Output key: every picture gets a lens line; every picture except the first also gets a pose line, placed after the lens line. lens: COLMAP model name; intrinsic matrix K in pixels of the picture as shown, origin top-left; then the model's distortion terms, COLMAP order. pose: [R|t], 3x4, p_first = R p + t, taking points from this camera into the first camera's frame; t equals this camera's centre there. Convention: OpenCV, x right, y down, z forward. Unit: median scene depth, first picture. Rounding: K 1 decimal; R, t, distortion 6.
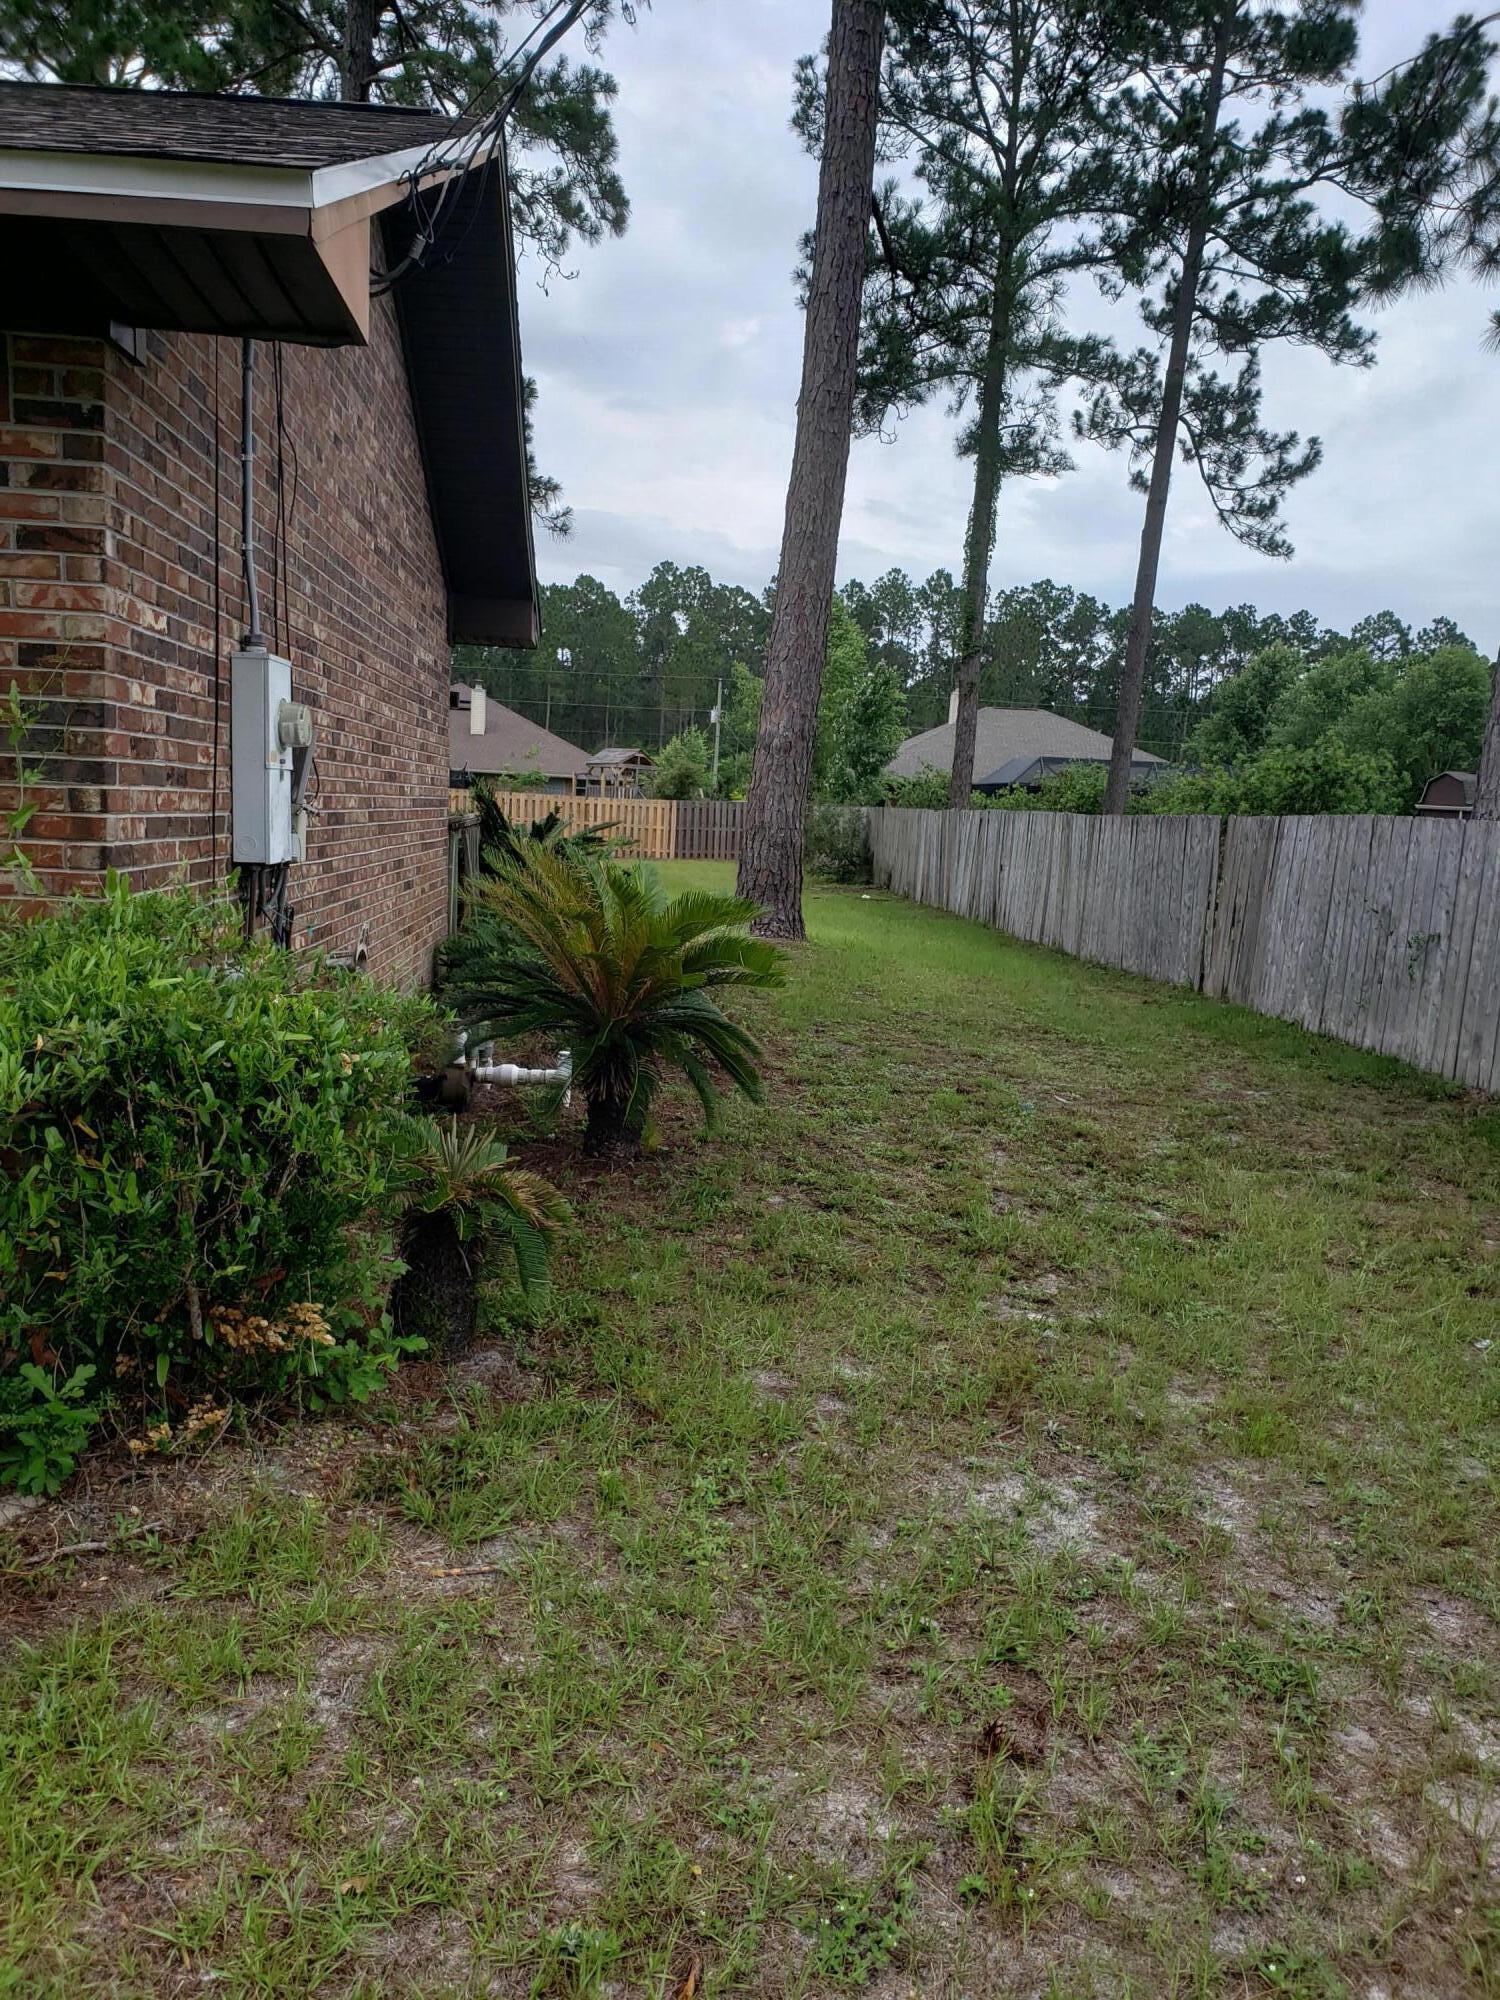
lens RADIAL K [[1524.6, 0, 743.2], [0, 1524.6, 1002.9], [0, 0, 1]] dist [0.001465, 0.004556]
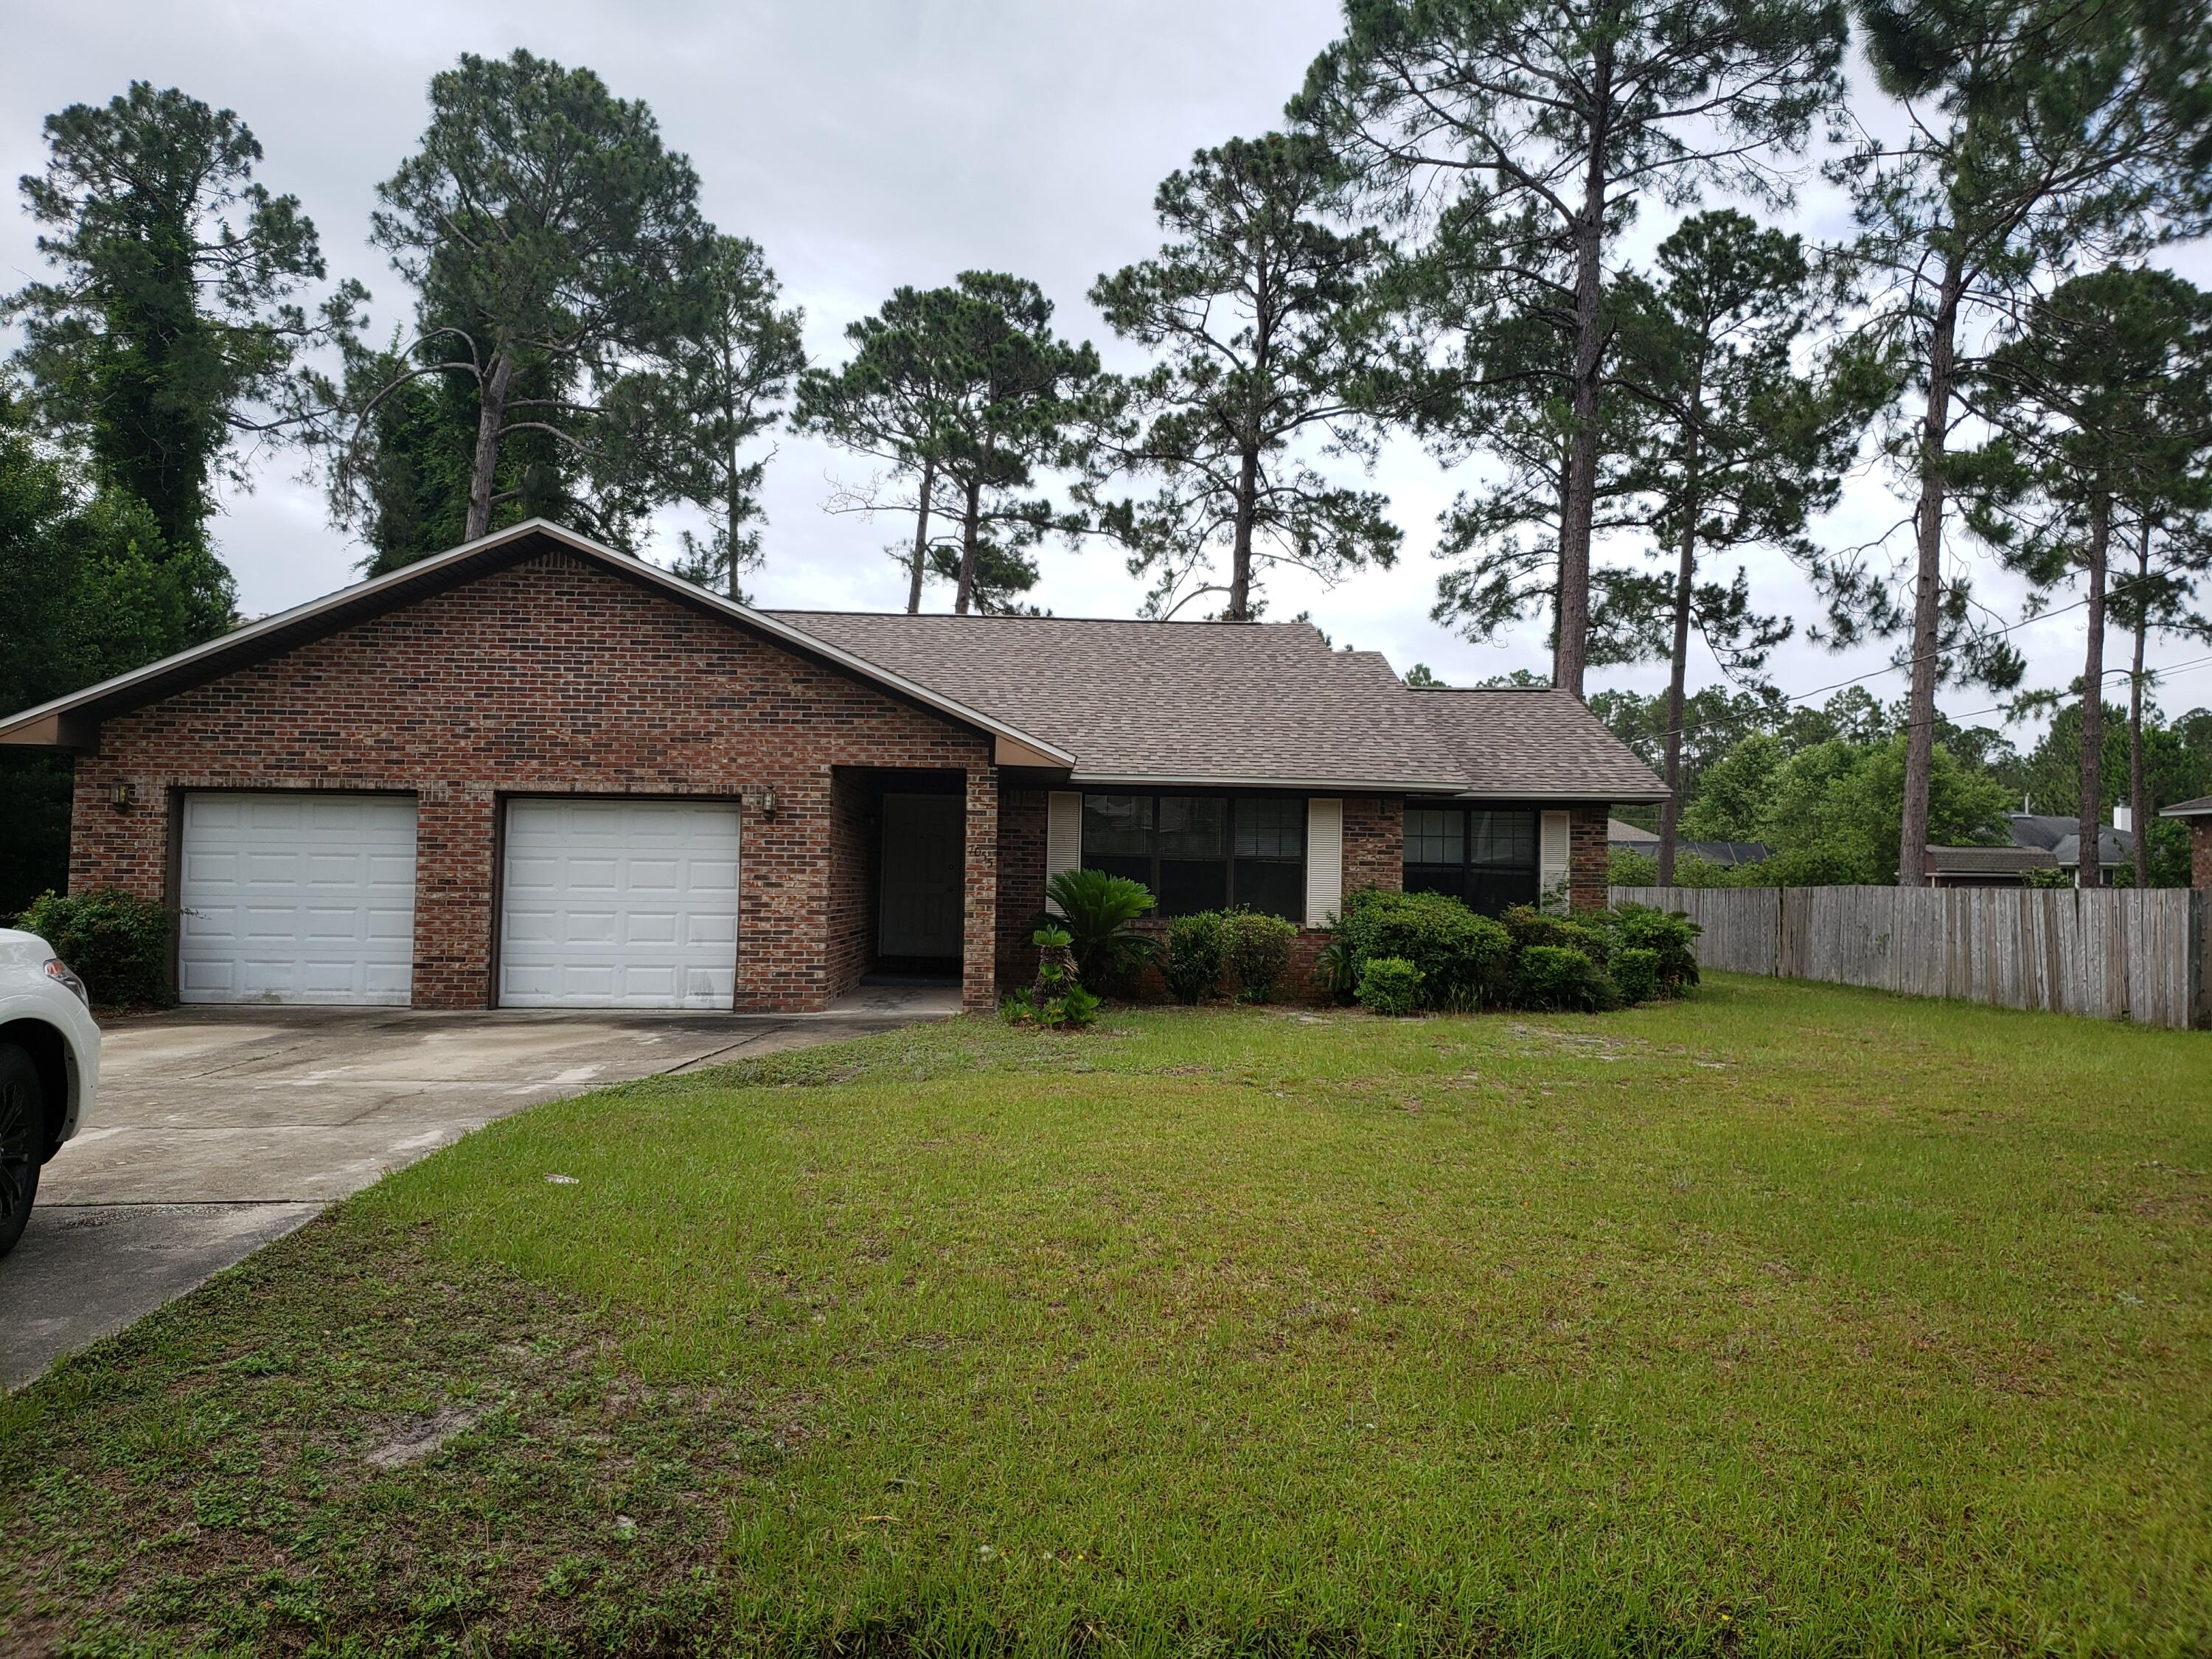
lens RADIAL K [[1686.3, 0, 1111.5], [0, 1686.3, 824.8], [0, 0, 1]] dist [0.001465, 0.004556]
pose [[0.998930, -0.035387, -0.029784, -0.197133], [0.029805, 0.984896, -0.170563, 0.059042], [0.035370, 0.169493, 0.984896, -0.489753]]
